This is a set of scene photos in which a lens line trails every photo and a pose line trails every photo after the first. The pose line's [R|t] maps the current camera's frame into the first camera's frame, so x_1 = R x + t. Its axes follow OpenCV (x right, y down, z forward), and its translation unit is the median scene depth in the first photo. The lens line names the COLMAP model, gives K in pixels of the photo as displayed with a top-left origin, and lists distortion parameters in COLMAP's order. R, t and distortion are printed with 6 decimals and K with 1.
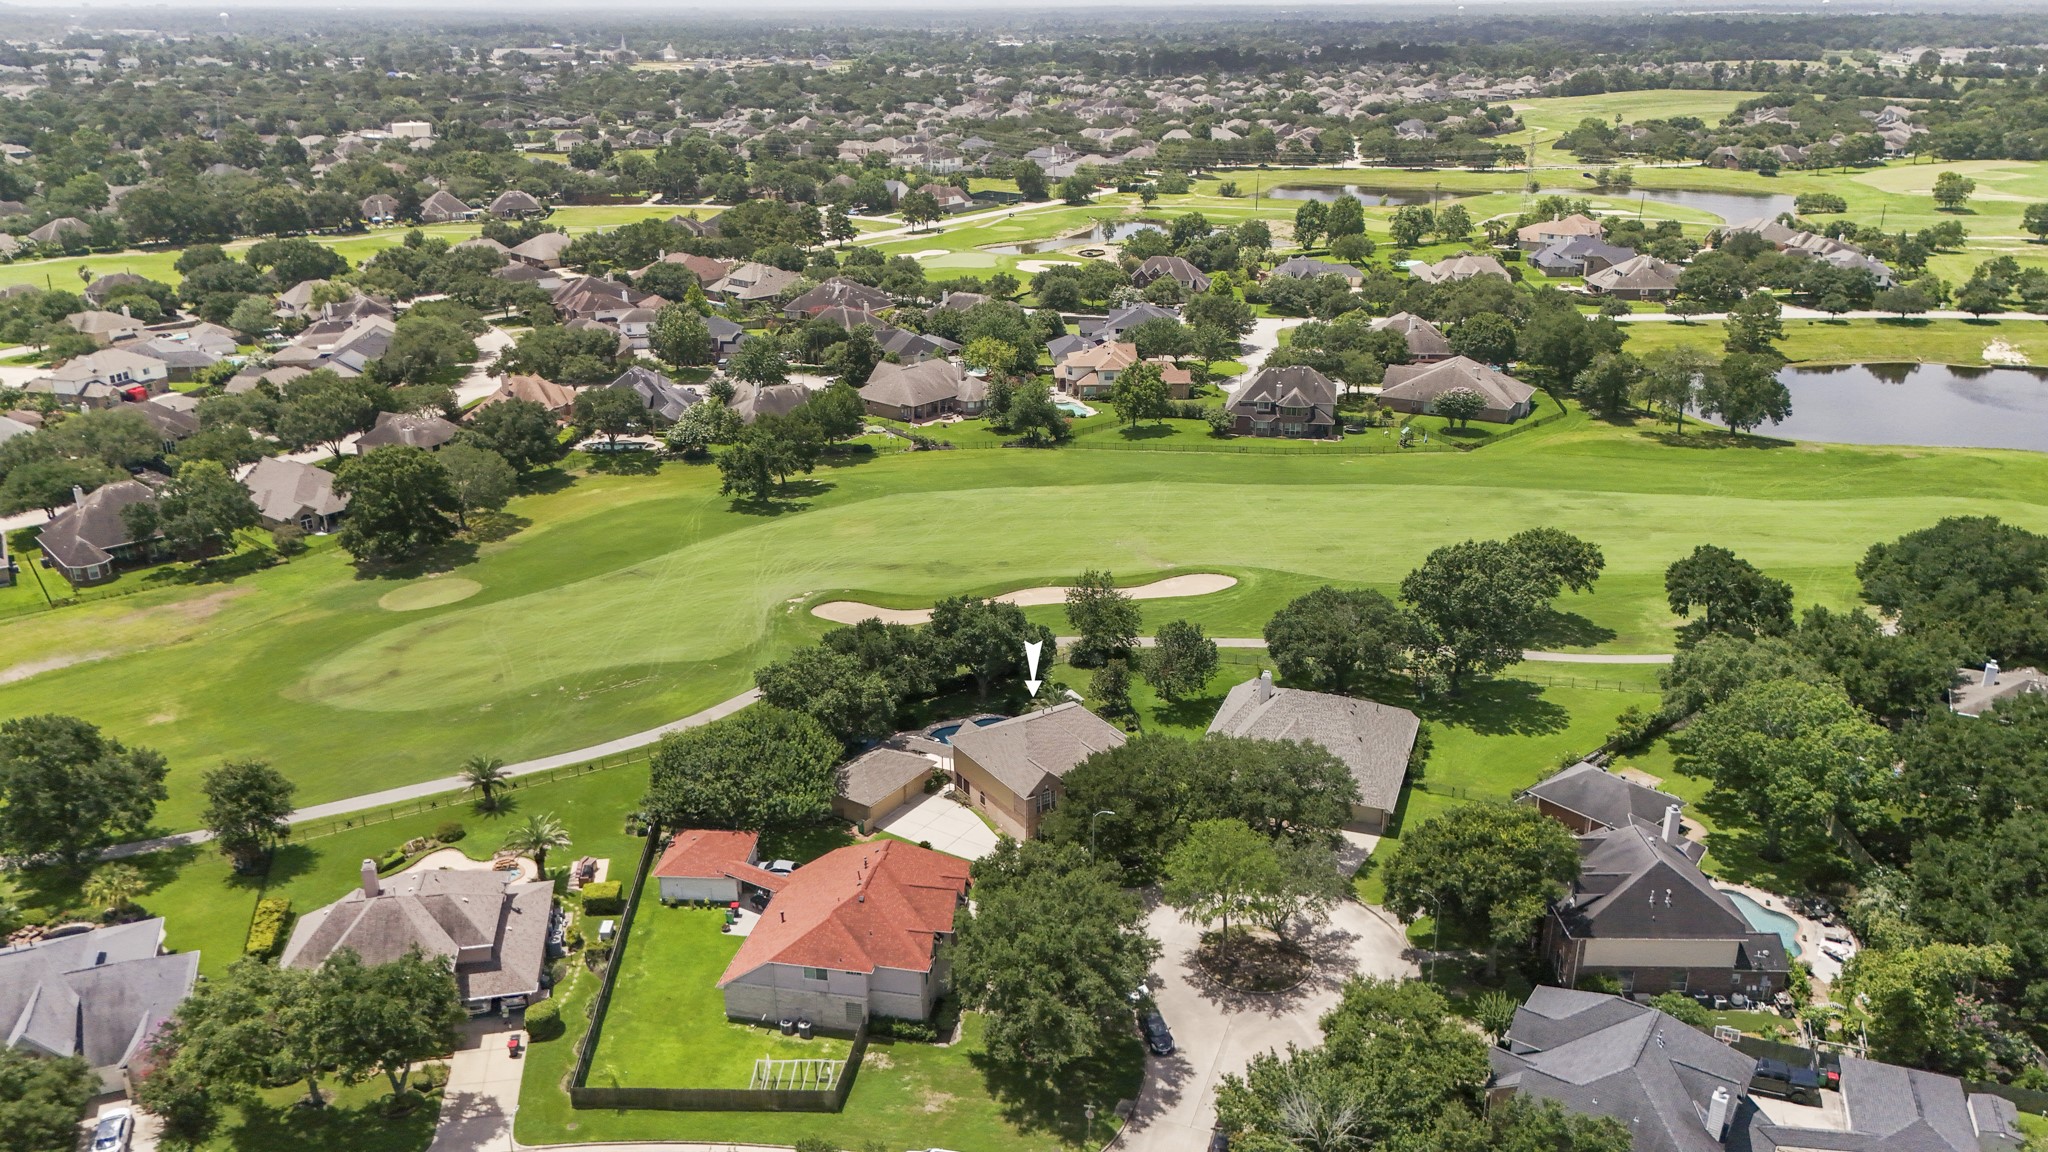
lens RADIAL K [[1433.0, 0, 1024.0], [0, 1433.0, 576.0], [0, 0, 1]] dist [0.006751, -0.001169]
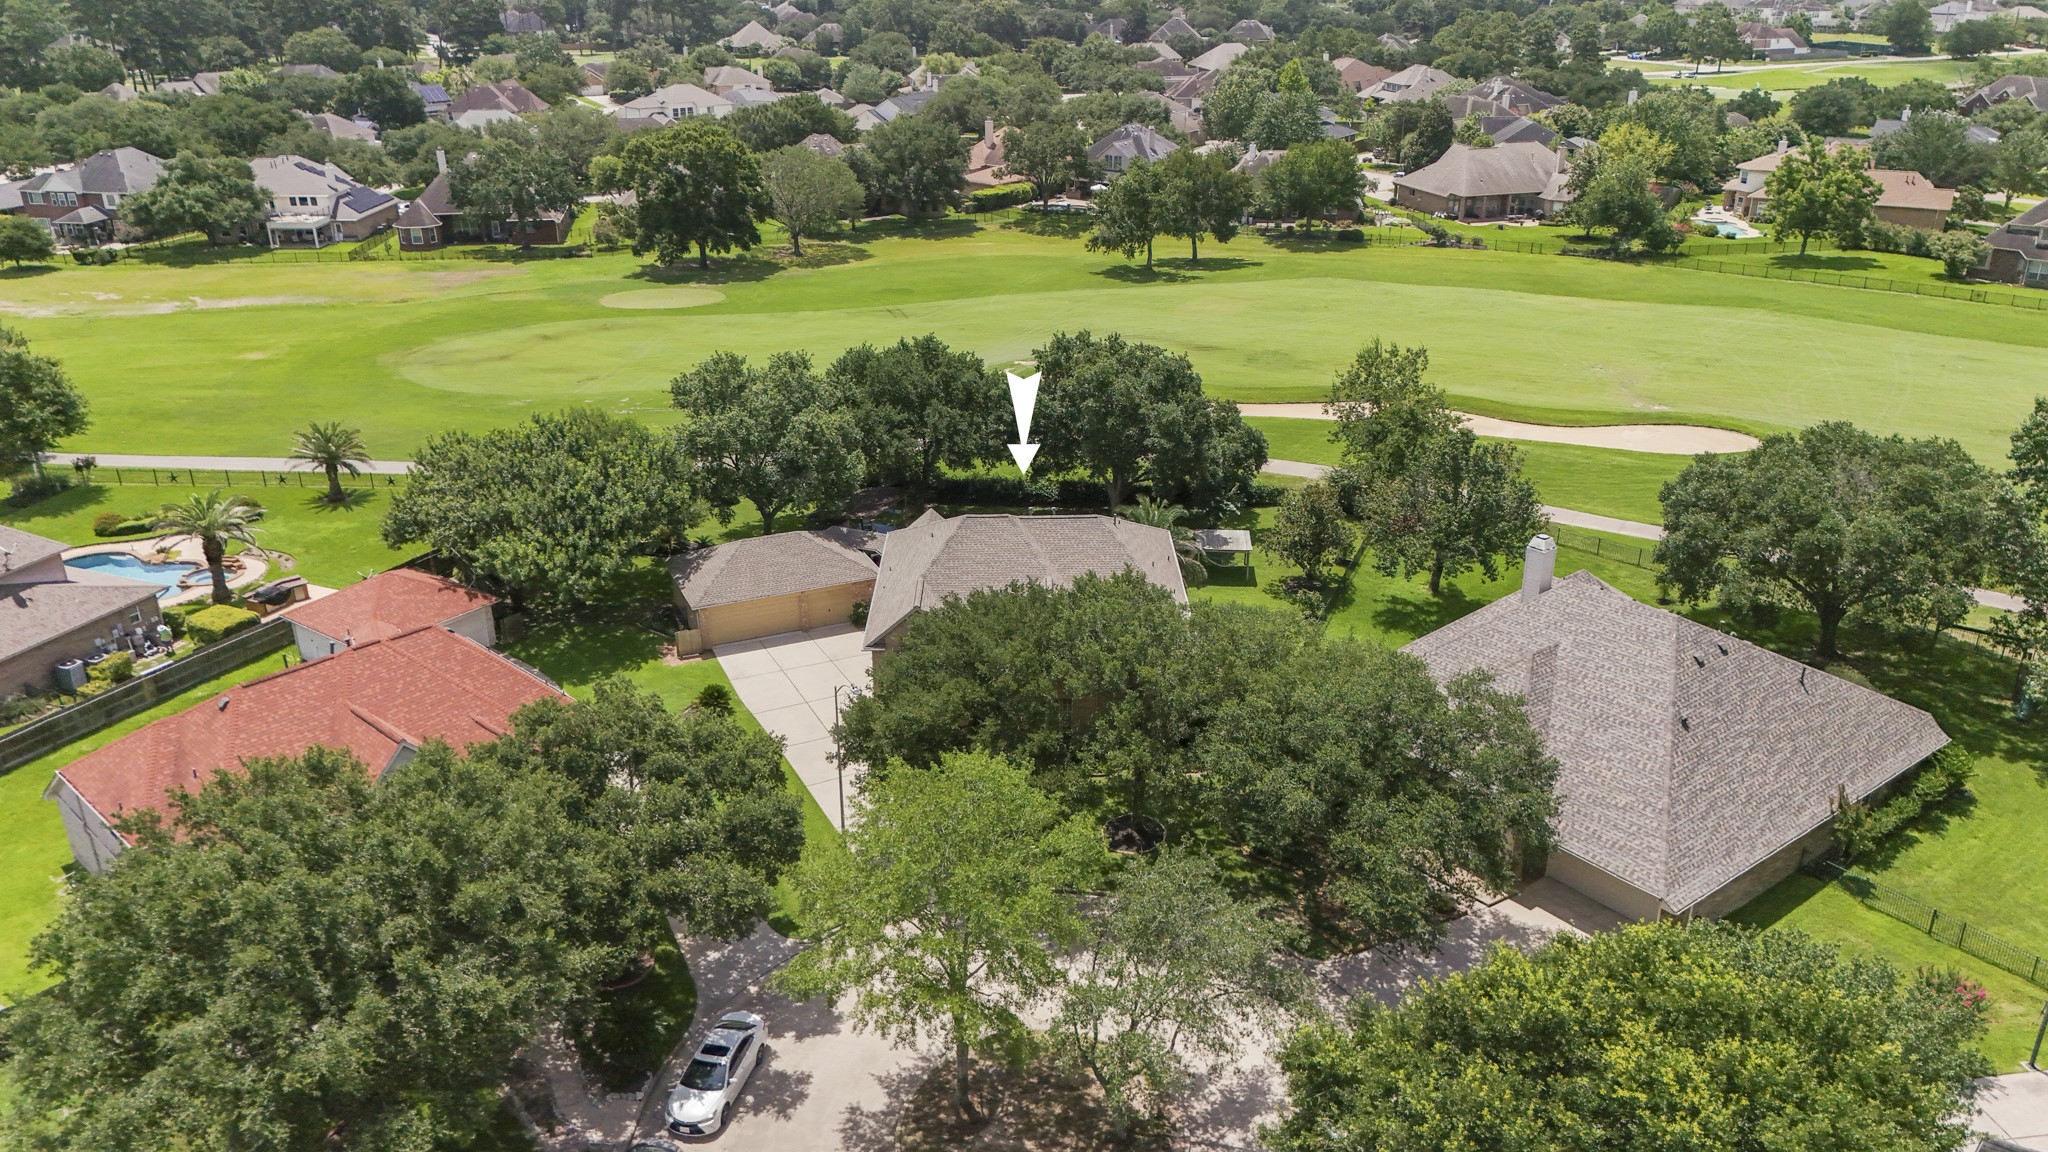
lens RADIAL K [[1433.0, 0, 1024.0], [0, 1433.0, 576.0], [0, 0, 1]] dist [0.006751, -0.001169]
pose [[0.835303, 0.206269, -0.509629, 0.143178], [-0.181622, 0.978440, 0.098332, 0.035171], [0.518924, 0.010423, 0.854757, 0.288475]]
